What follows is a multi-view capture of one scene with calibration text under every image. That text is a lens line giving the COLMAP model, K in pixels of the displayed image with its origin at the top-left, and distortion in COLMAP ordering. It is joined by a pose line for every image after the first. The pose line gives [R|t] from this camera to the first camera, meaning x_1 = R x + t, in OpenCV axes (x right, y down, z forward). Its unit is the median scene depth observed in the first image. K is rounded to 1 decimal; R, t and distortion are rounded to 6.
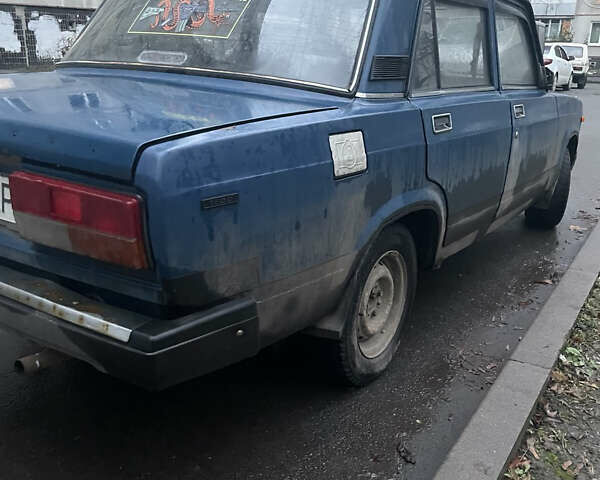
lens RADIAL K [[639.6, 0, 300.0], [0, 639.6, 240.0], [0, 0, 1]] dist [0.005694, -0.002583]
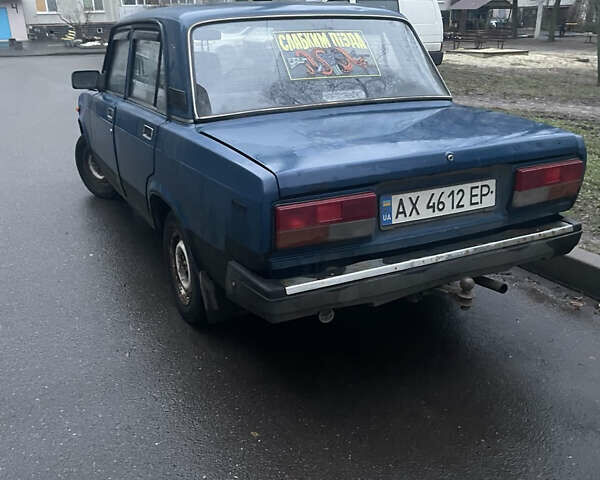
lens RADIAL K [[639.6, 0, 300.0], [0, 639.6, 240.0], [0, 0, 1]] dist [0.005694, -0.002583]
pose [[0.474654, -0.332693, 0.814874, -0.995886], [0.291718, 0.932947, 0.210977, -0.211132], [-0.830424, 0.137572, 0.539879, 0.261131]]
